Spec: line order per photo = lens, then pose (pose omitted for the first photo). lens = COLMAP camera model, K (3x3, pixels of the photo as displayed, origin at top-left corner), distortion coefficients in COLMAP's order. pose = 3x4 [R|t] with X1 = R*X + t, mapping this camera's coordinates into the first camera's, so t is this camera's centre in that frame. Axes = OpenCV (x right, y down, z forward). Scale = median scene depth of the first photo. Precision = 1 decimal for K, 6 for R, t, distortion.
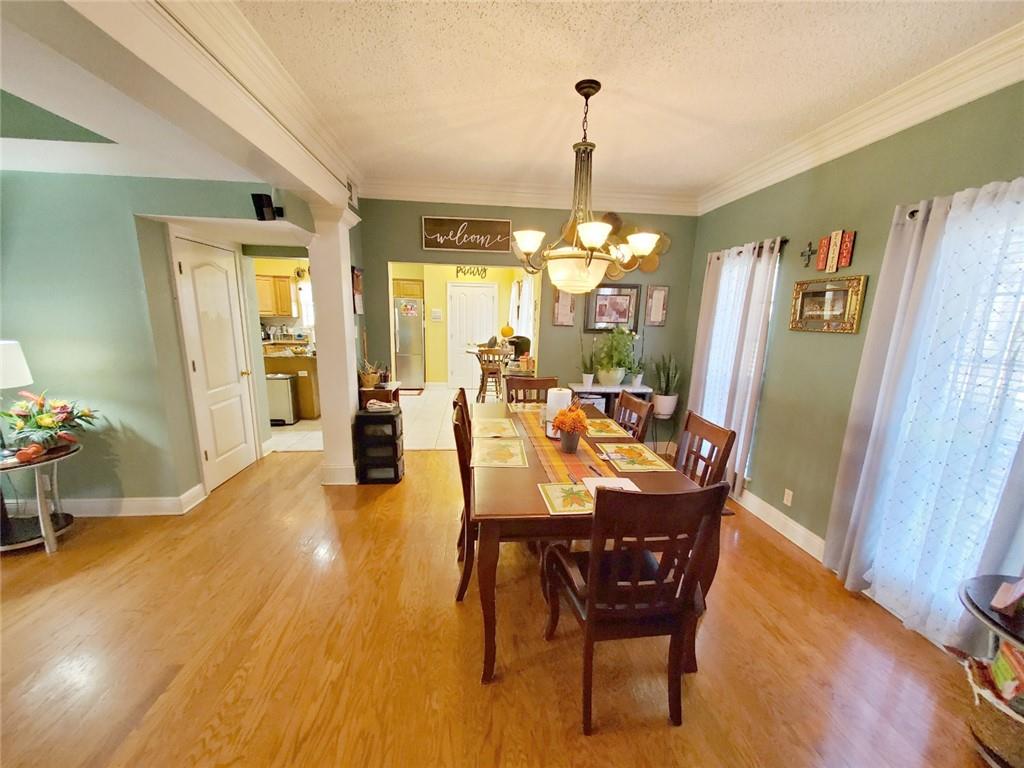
lens RADIAL K [[408.0, 0, 514.3], [0, 408.0, 401.3], [0, 0, 1]] dist [-0.000646, -0.000234]
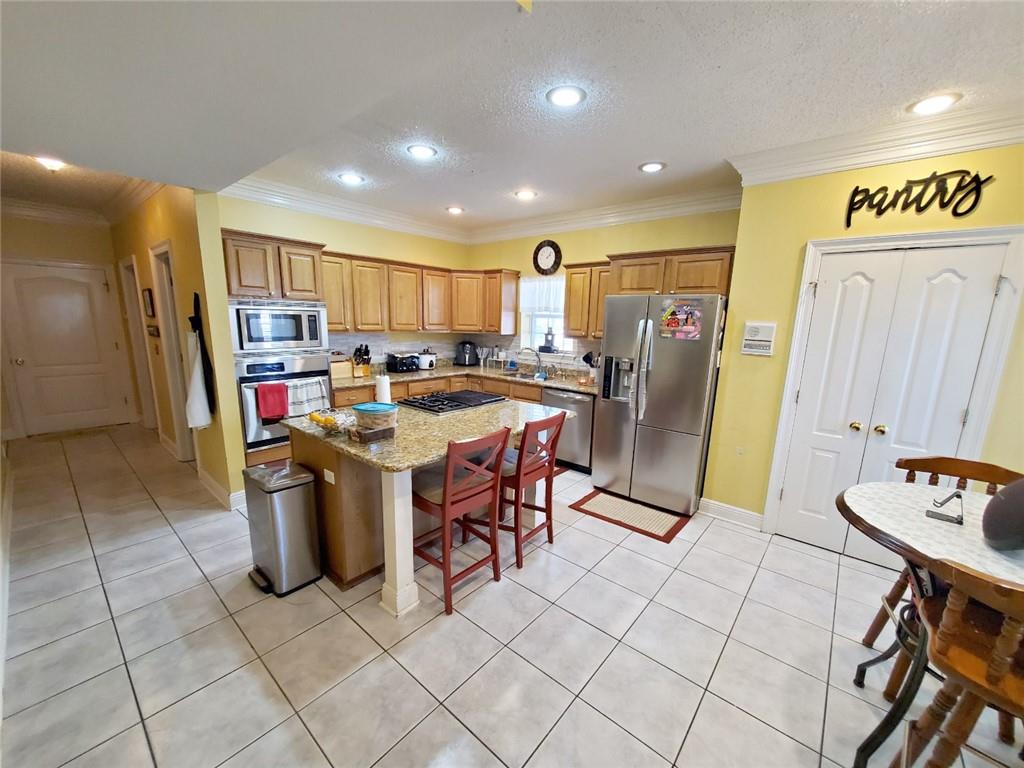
lens RADIAL K [[404.2, 0, 512.0], [0, 404.2, 398.2], [0, 0, 1]] dist [0.000739, -0.000308]
pose [[0.698175, 0.132029, -0.703648, -0.080162], [-0.157907, 0.987042, 0.028525, -0.131562], [0.698296, 0.091195, 0.709976, 0.586465]]
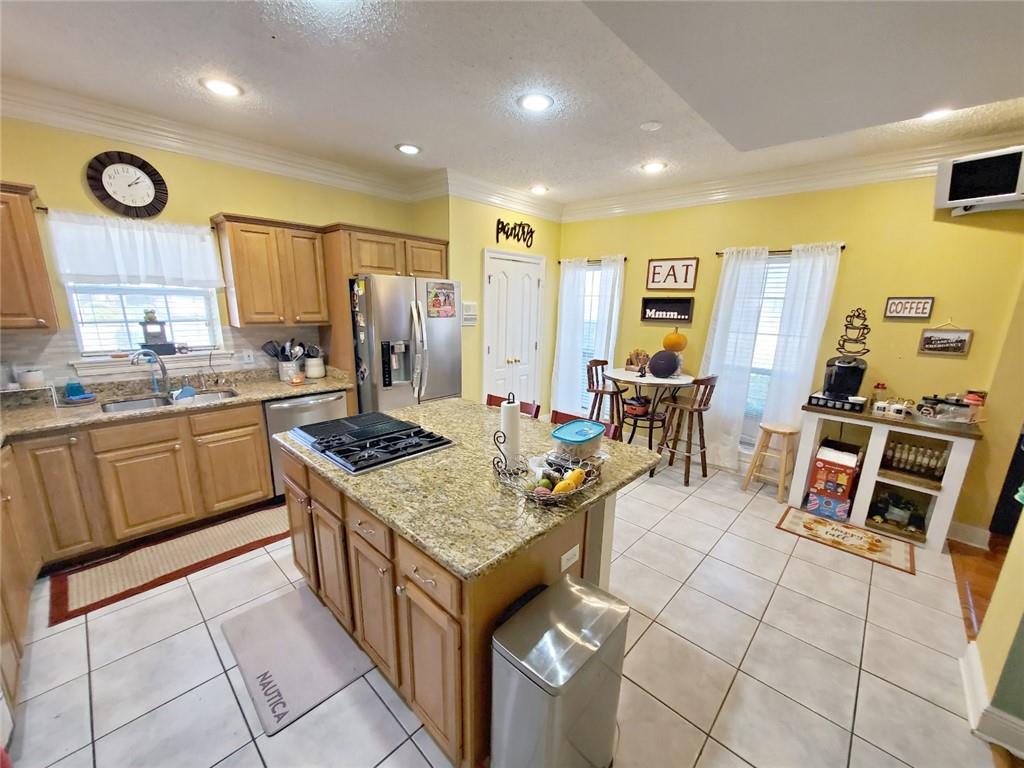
lens RADIAL K [[410.7, 0, 513.1], [0, 410.7, 392.2], [0, 0, 1]] dist [0.001317, 0.000032]
pose [[0.753458, -0.153329, 0.639368, -0.499103], [0.128595, 0.988013, 0.085398, -0.148813], [-0.644798, 0.017876, 0.764144, 0.568483]]
